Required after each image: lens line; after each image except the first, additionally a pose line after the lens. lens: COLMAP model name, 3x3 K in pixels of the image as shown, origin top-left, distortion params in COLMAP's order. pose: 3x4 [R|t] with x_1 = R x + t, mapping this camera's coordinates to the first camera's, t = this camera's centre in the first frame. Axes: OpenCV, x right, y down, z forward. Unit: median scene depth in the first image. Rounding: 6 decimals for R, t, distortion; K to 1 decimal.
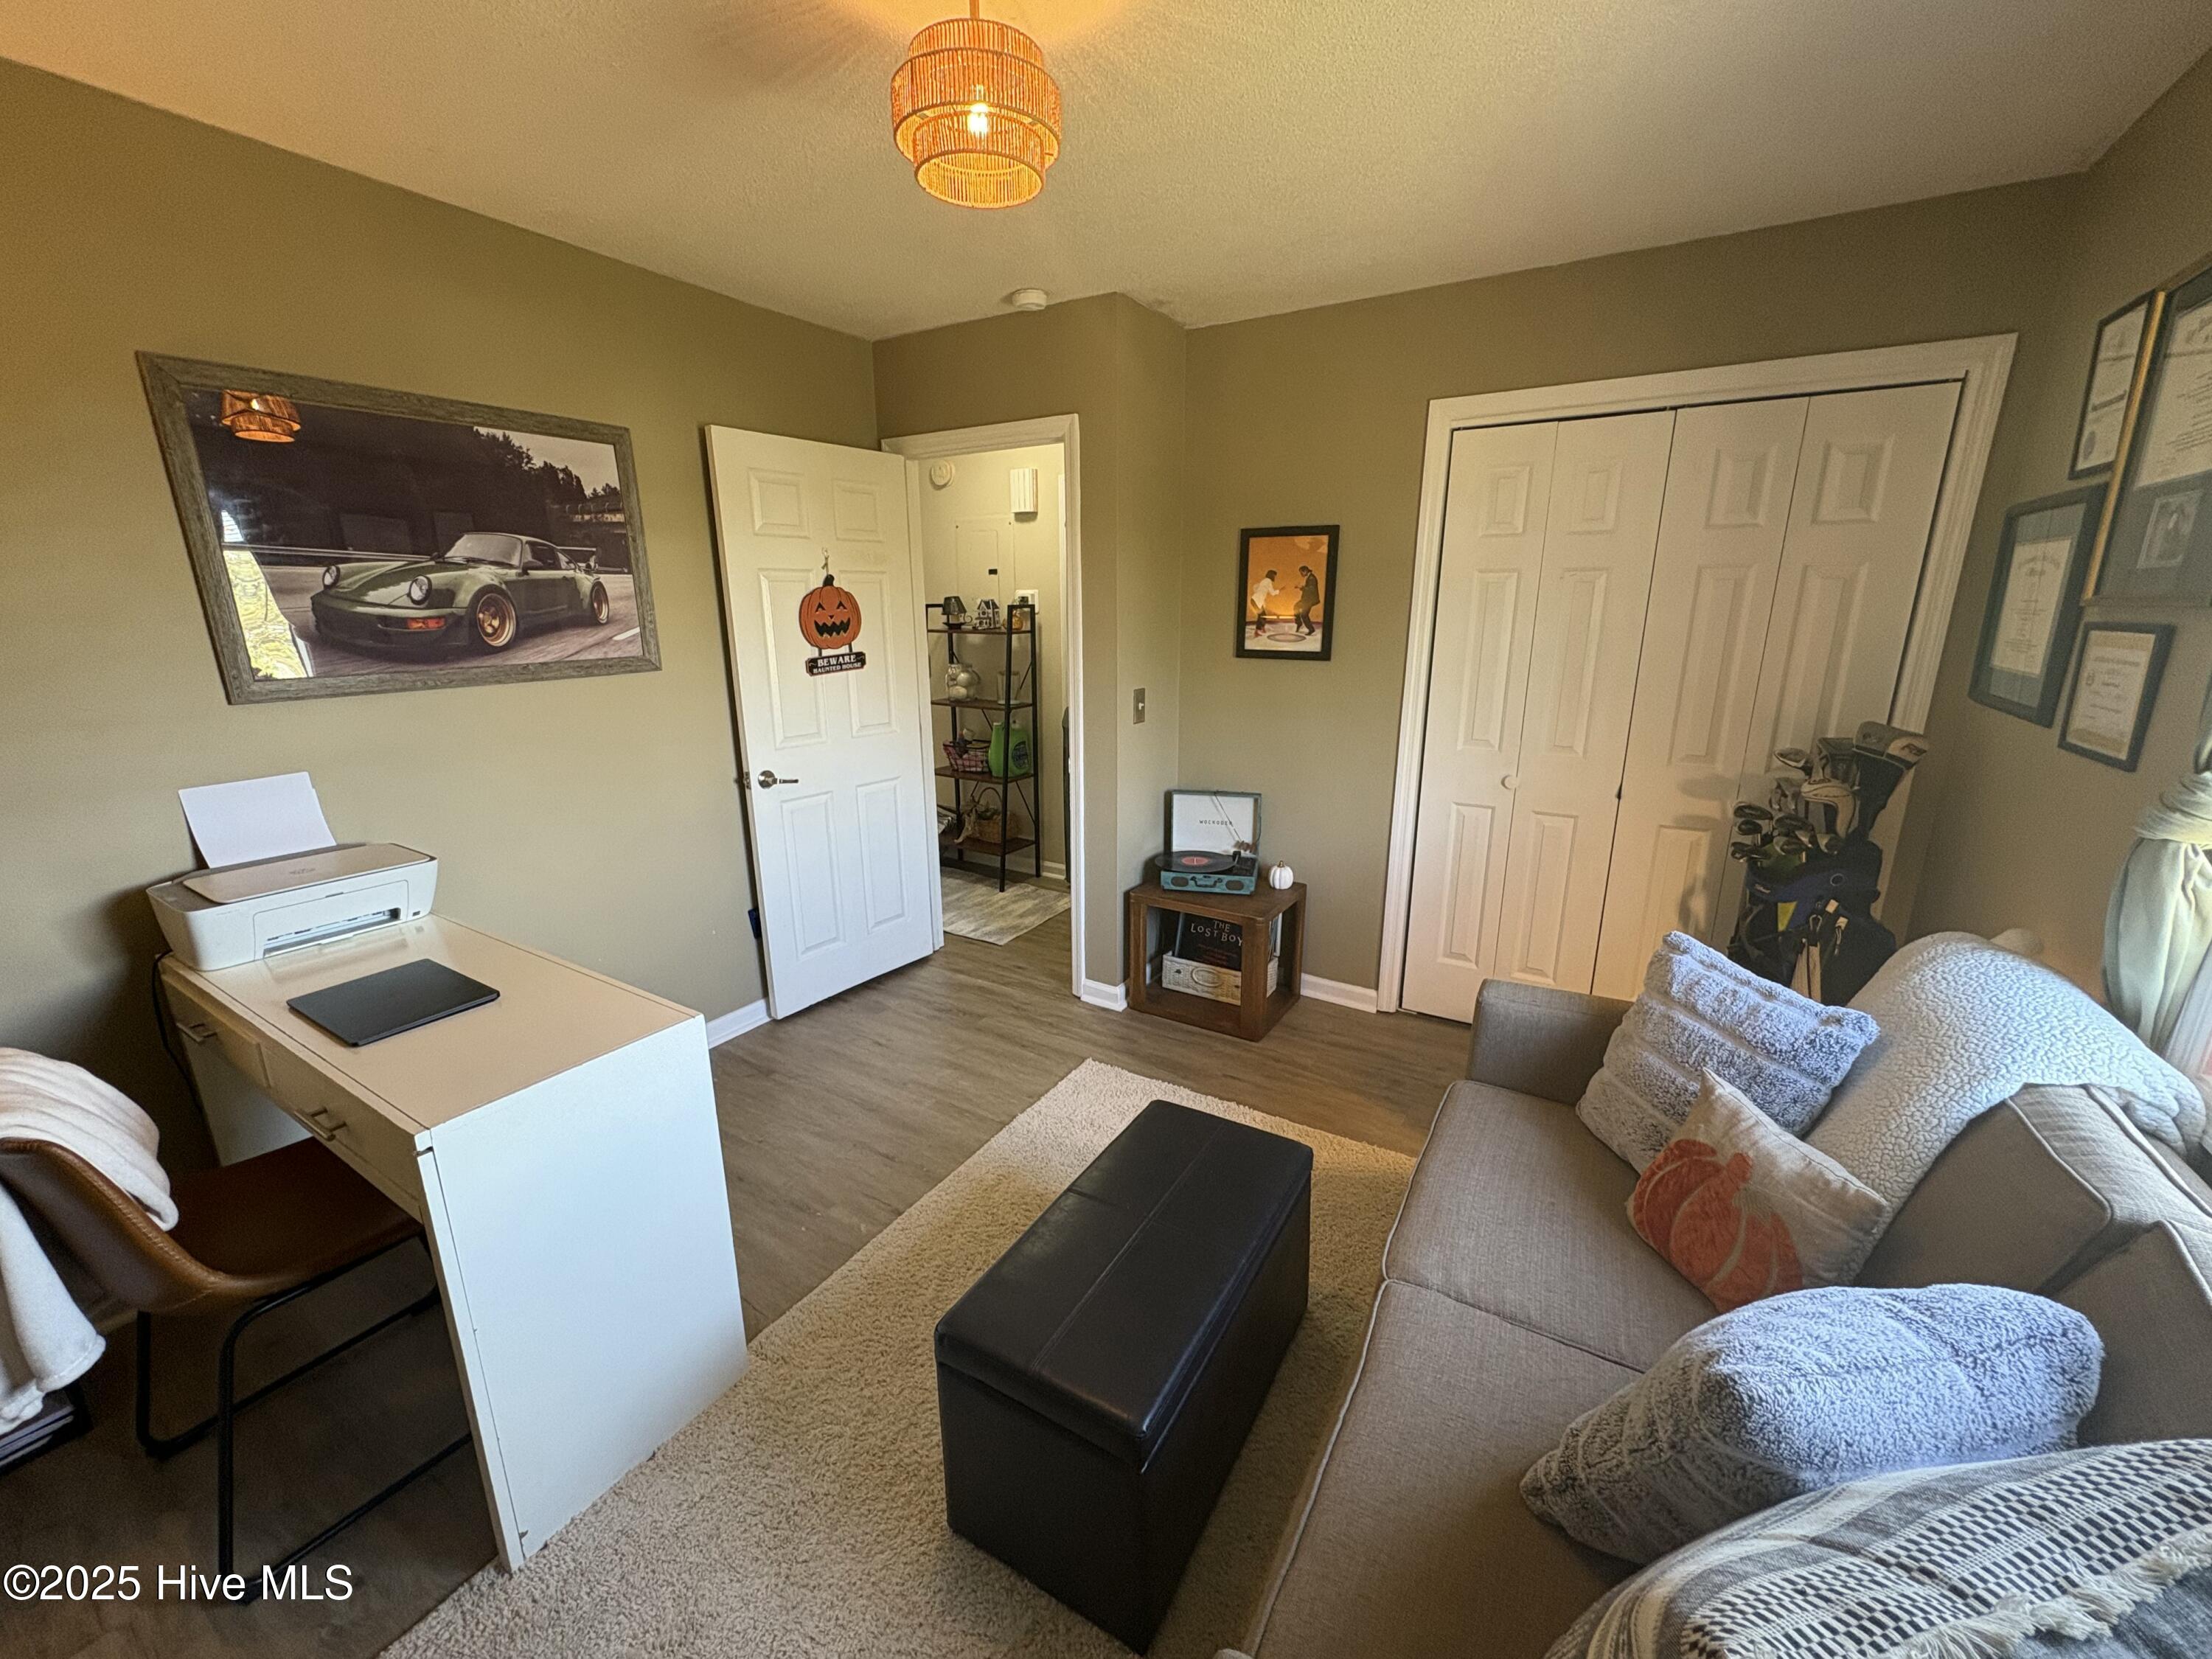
lens RADIAL K [[875.0, 0, 1106.9], [0, 875.0, 830.6], [0, 0, 1]] dist [-0.000201, -0.000196]
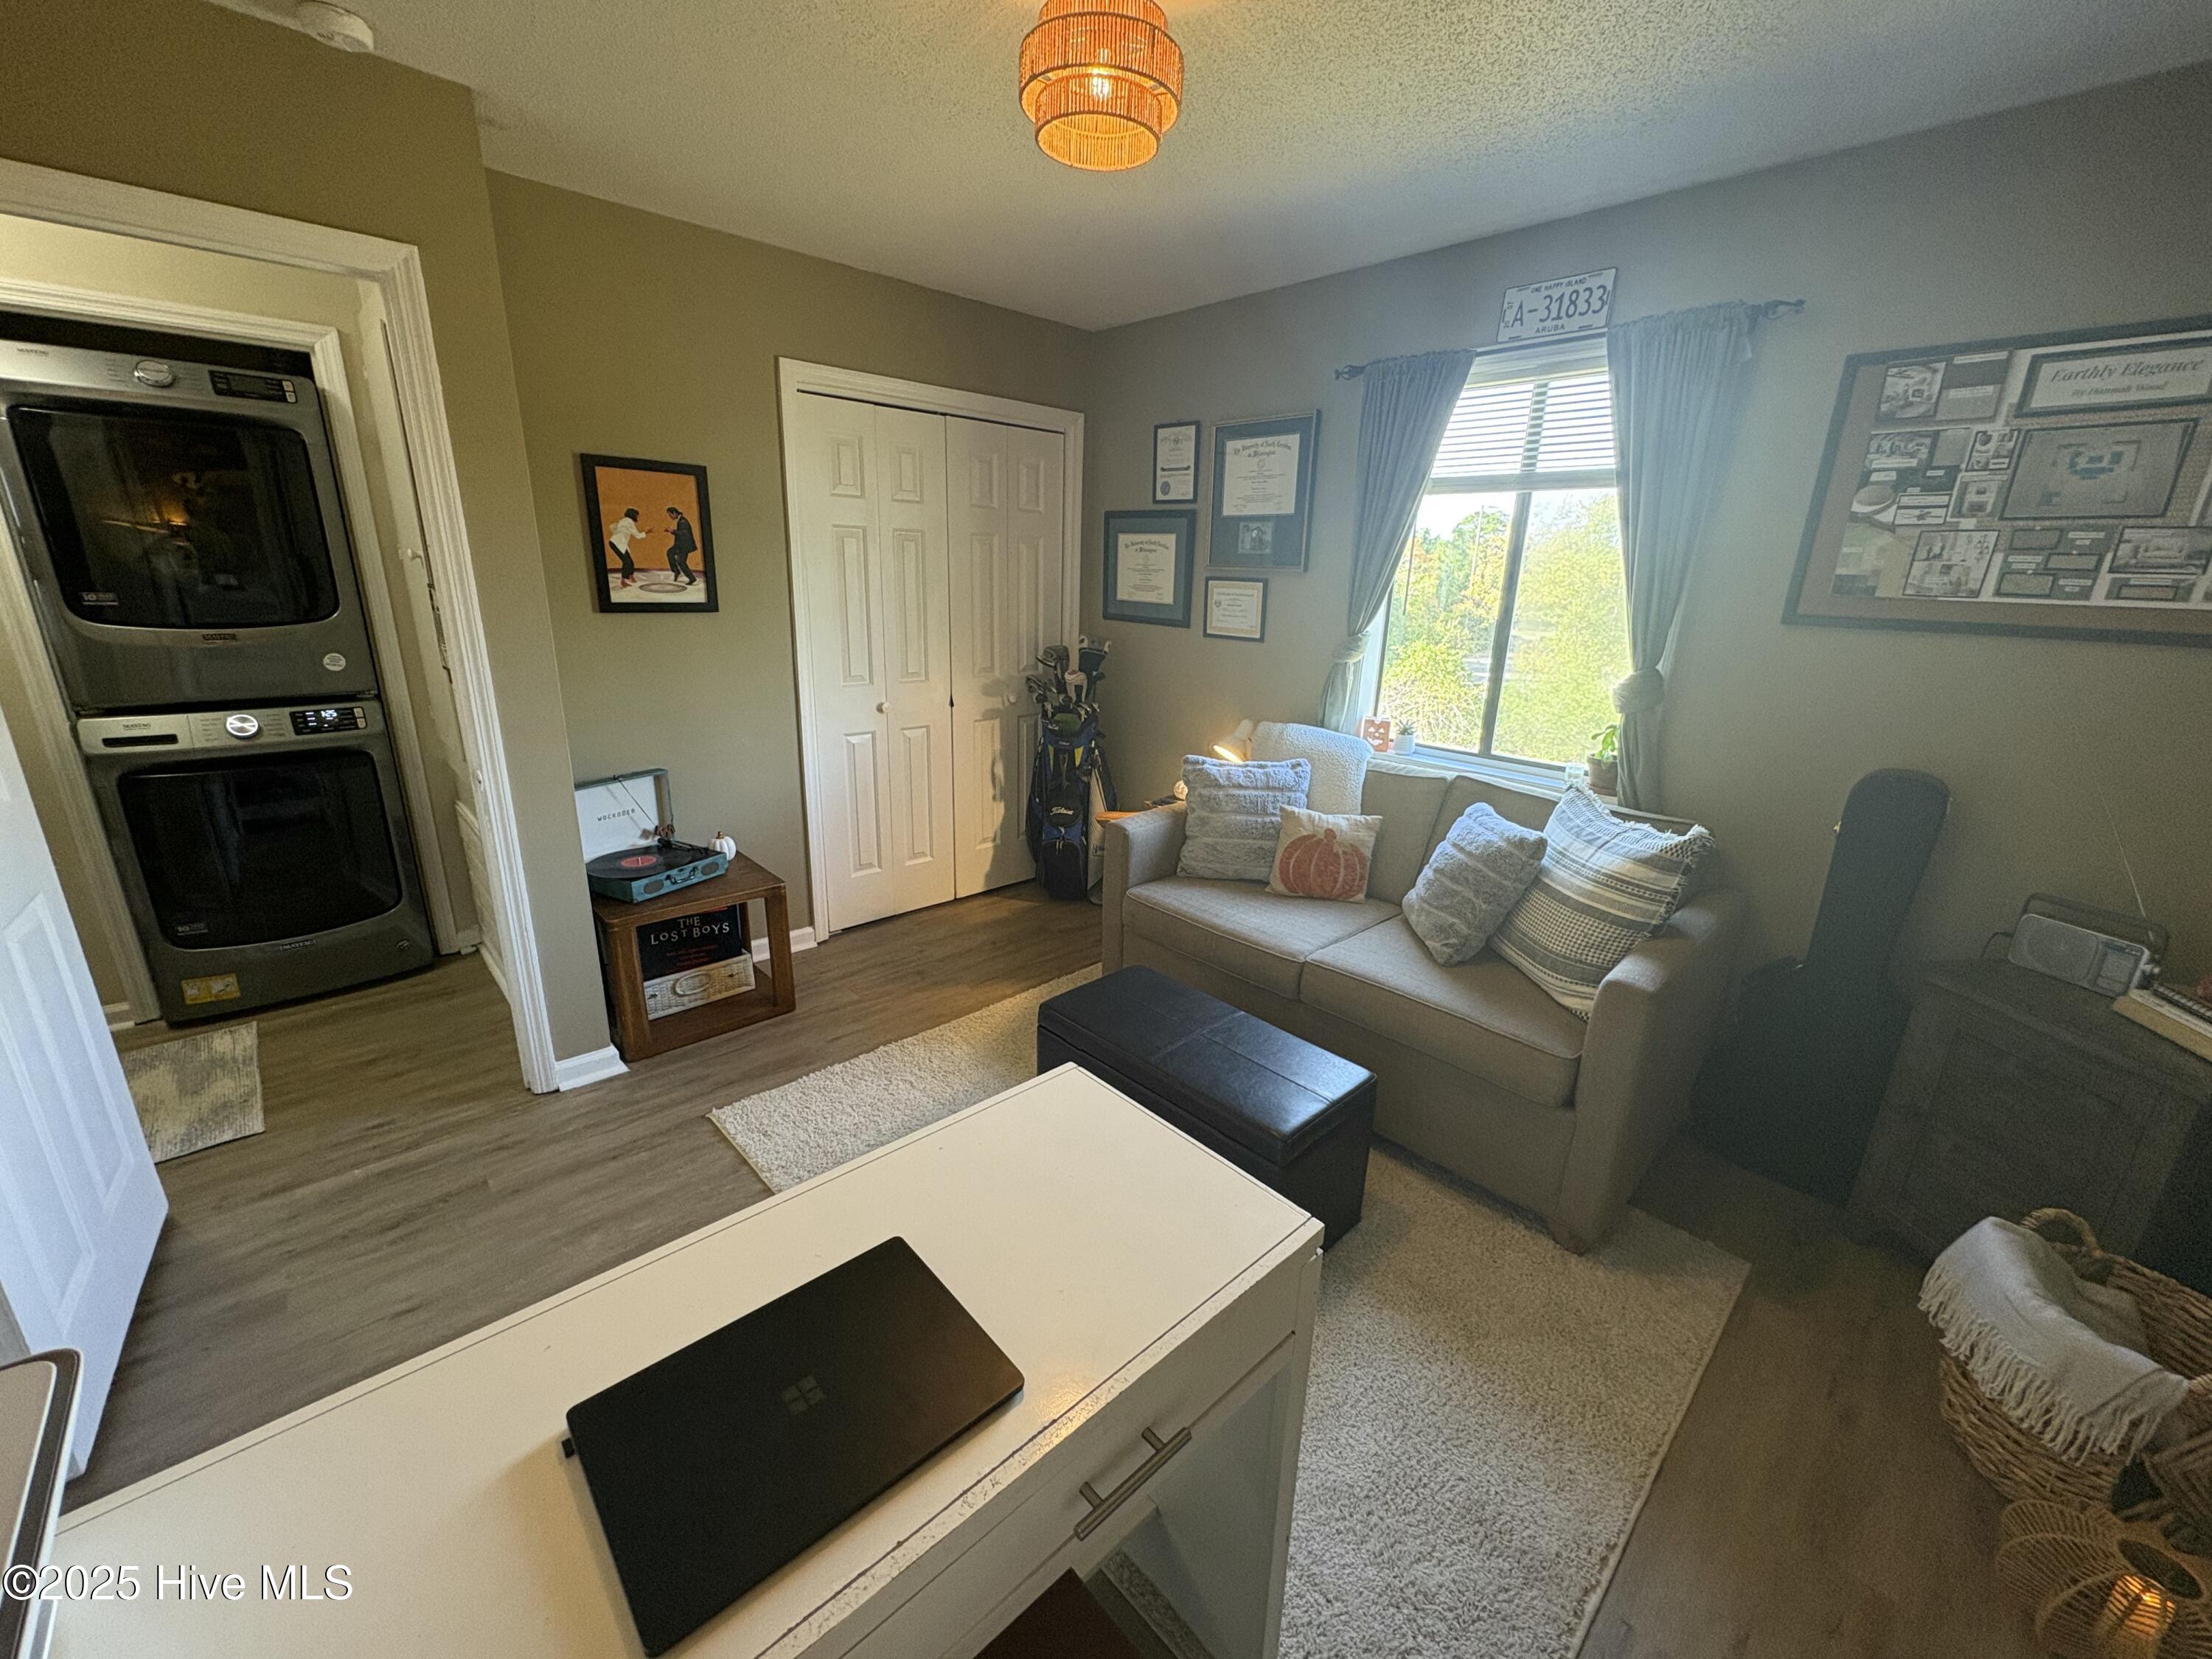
lens RADIAL K [[875.0, 0, 1112.4], [0, 875.0, 824.8], [0, 0, 1]] dist [-0.000201, -0.000196]
pose [[0.269466, -0.262905, 0.926428, -0.570165], [0.211137, 0.954736, 0.209525, -0.082195], [-0.939579, 0.139144, 0.312778, 0.332821]]
